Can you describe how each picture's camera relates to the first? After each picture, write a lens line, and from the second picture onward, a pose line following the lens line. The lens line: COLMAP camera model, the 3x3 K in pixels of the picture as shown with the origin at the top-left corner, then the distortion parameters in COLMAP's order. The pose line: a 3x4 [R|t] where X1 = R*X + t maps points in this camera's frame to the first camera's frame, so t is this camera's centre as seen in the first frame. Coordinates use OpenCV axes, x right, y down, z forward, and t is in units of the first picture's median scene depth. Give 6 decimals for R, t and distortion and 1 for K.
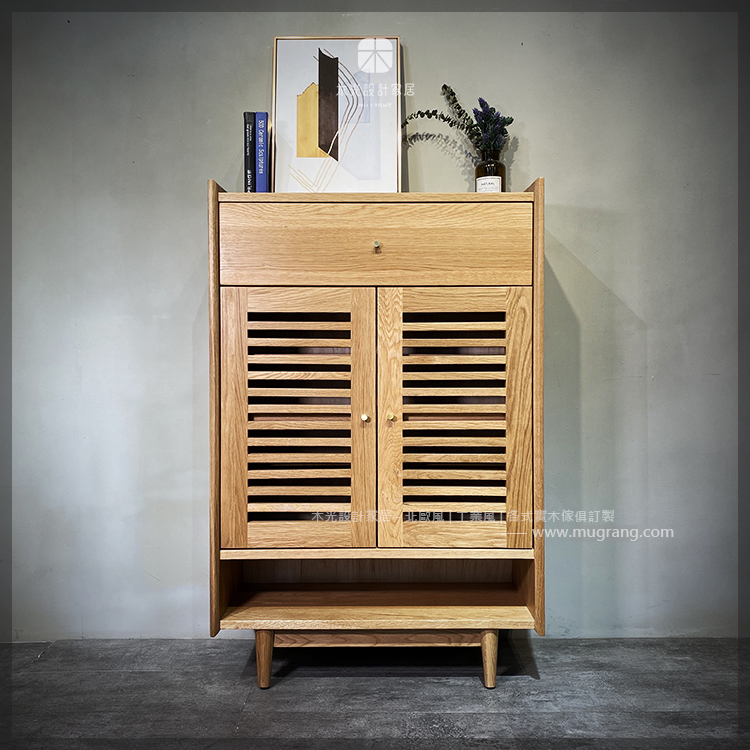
lens RADIAL K [[779.4, 0, 387.1], [0, 779.4, 371.6], [0, 0, 1]] dist [0.011579, 0.000000]
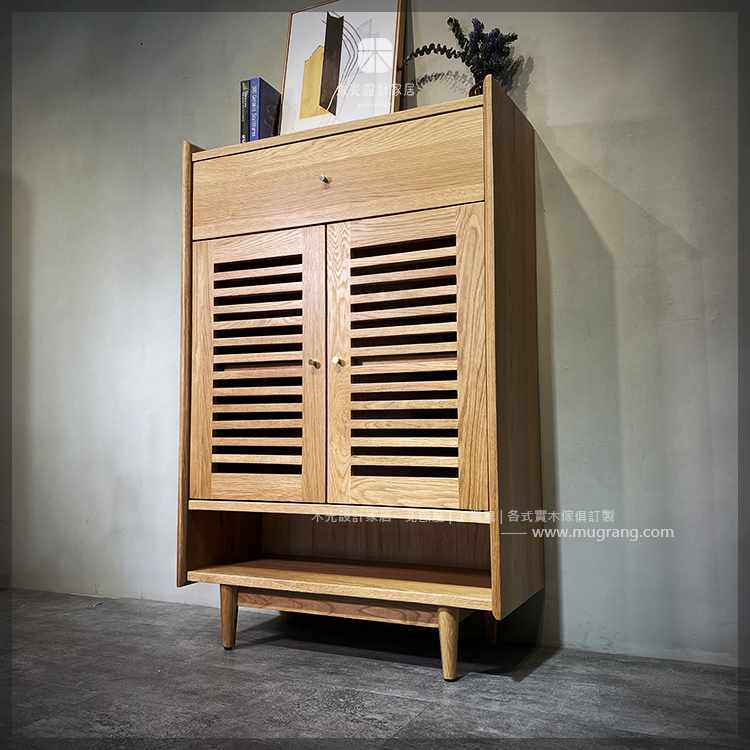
lens RADIAL K [[779.4, 0, 369.6], [0, 779.4, 376.7], [0, 0, 1]] dist [0.011579, 0.000000]
pose [[0.897928, -0.034058, -0.438824, 0.441058], [-0.002212, 0.996640, -0.081878, 0.152057], [0.440138, 0.074491, 0.894835, 0.192629]]
